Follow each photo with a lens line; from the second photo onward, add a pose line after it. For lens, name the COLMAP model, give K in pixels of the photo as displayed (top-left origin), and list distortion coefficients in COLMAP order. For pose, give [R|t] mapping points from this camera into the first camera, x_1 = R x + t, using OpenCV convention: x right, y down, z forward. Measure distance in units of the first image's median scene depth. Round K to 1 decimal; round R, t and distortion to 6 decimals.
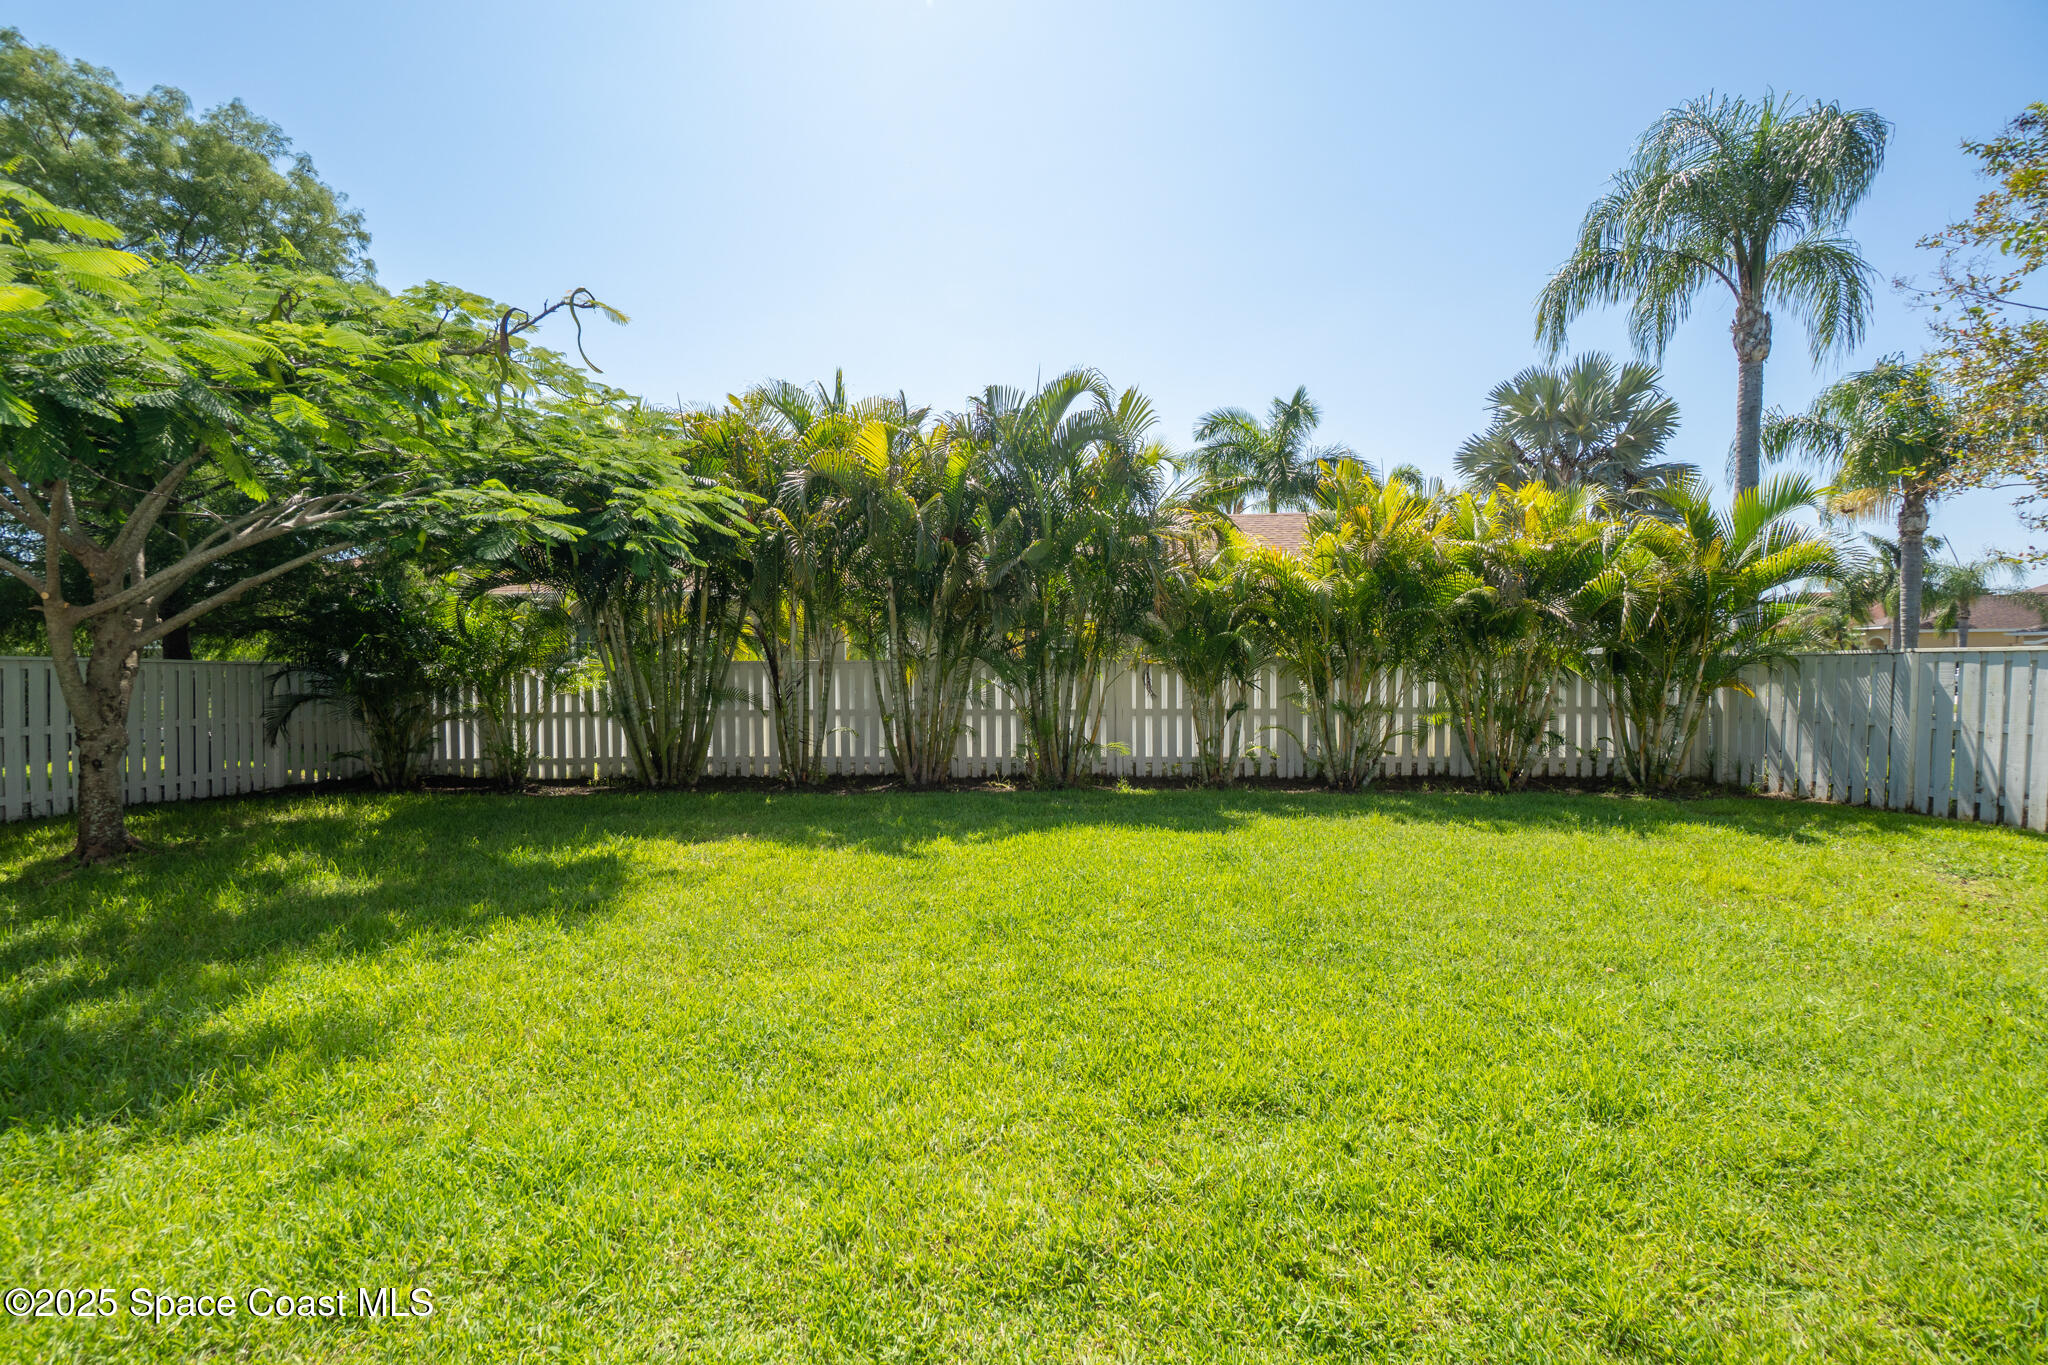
lens RADIAL K [[869.8, 0, 1025.3], [0, 869.8, 672.3], [0, 0, 1]] dist [-0.005841, 0.000925]
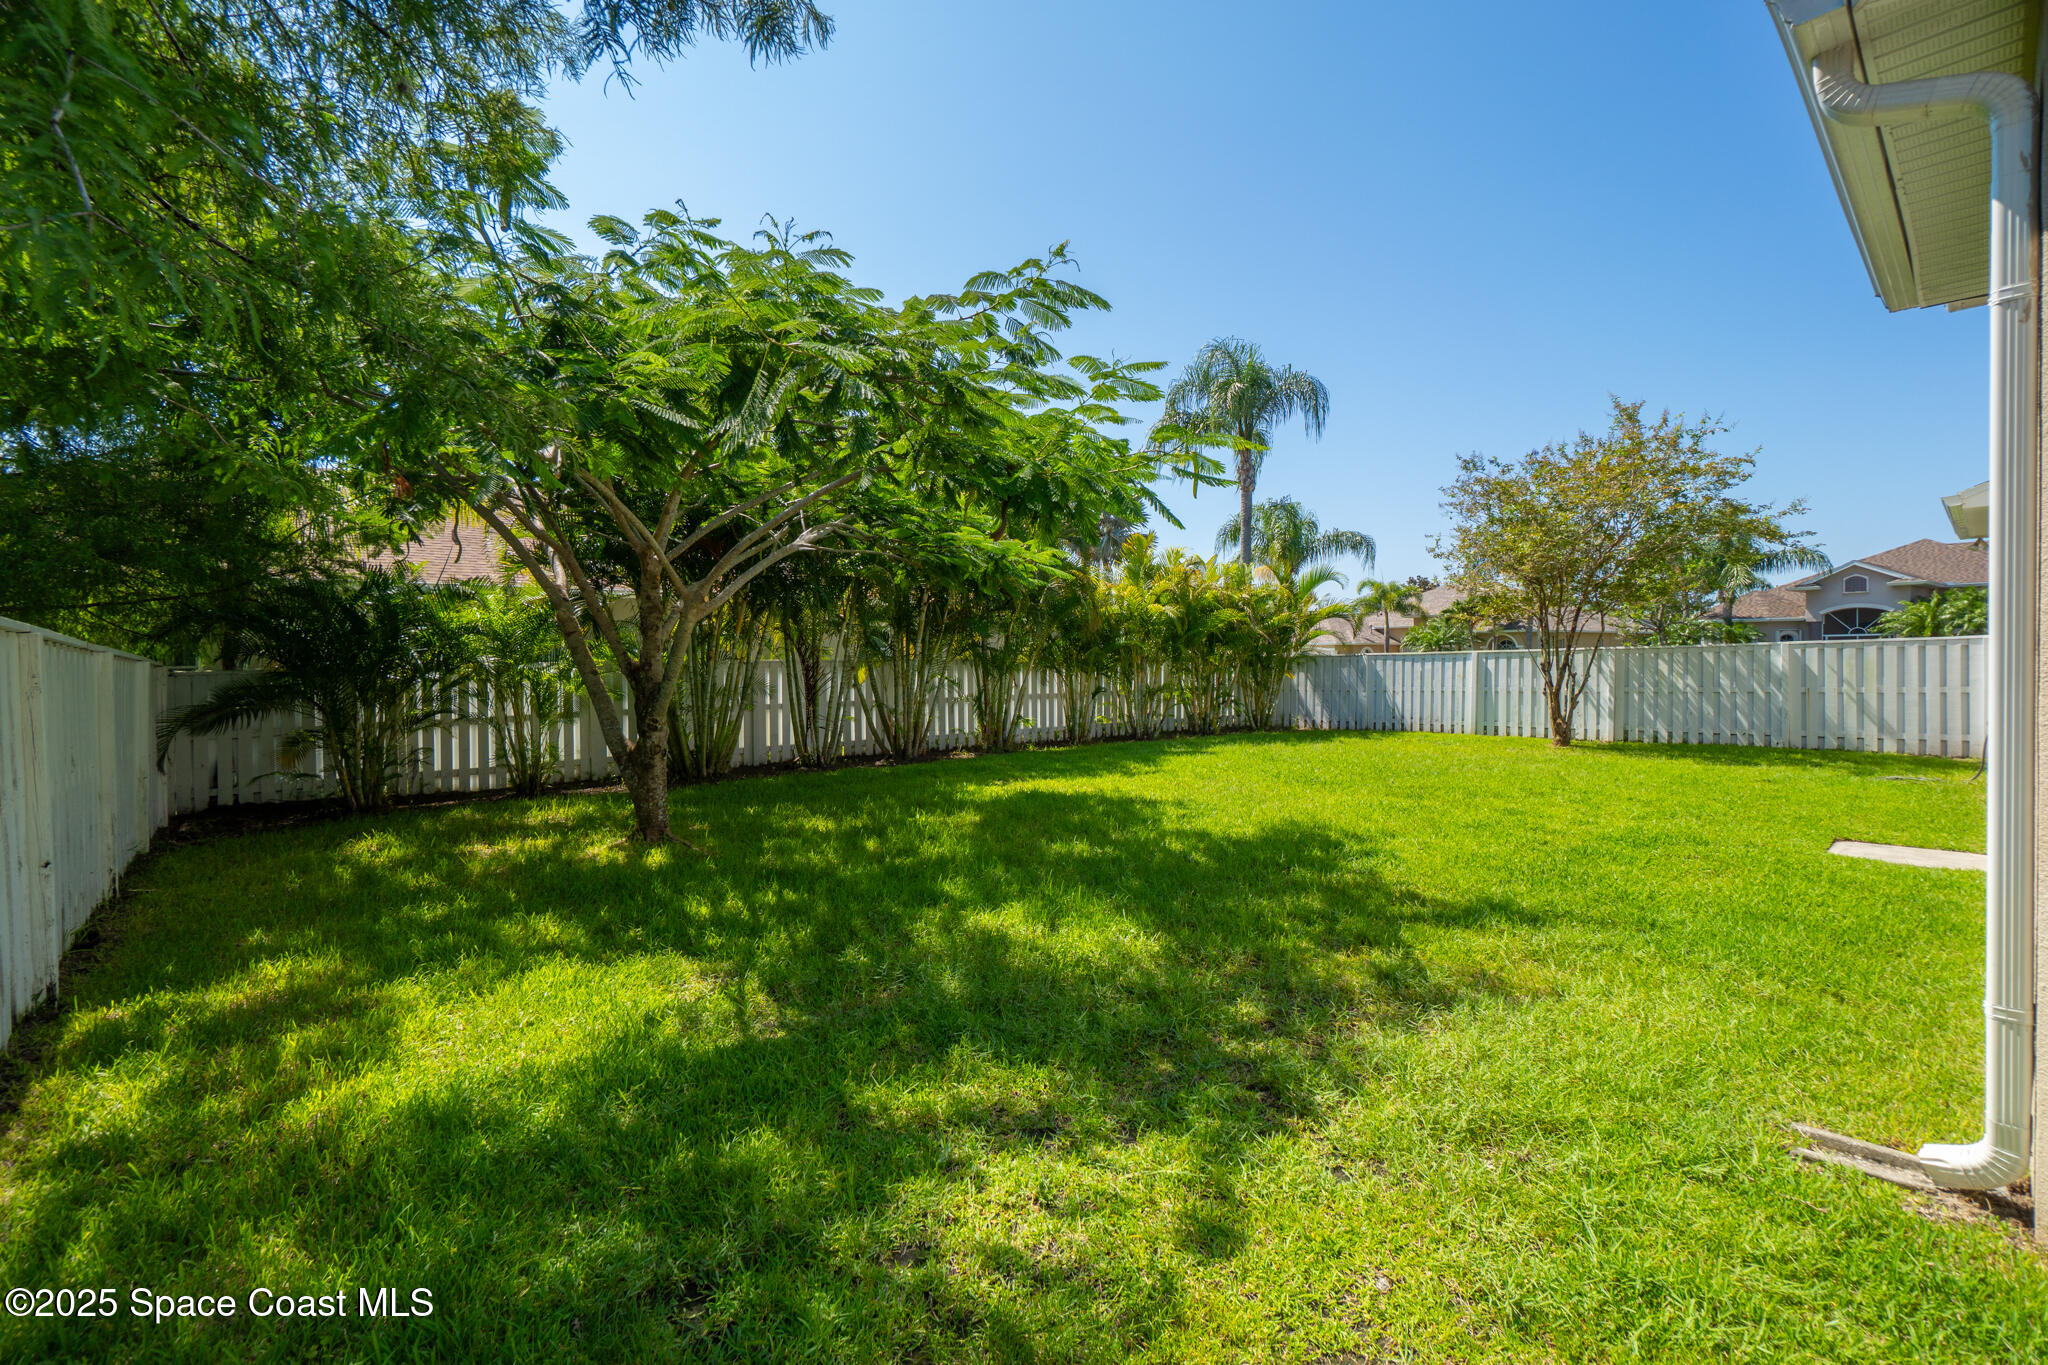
lens RADIAL K [[869.8, 0, 1004.2], [0, 869.8, 675.7], [0, 0, 1]] dist [-0.005841, 0.000925]
pose [[0.759213, -0.010842, 0.650752, -0.845090], [0.011599, 0.999928, 0.003128, 0.007906], [-0.650739, 0.005173, 0.759284, -0.042367]]
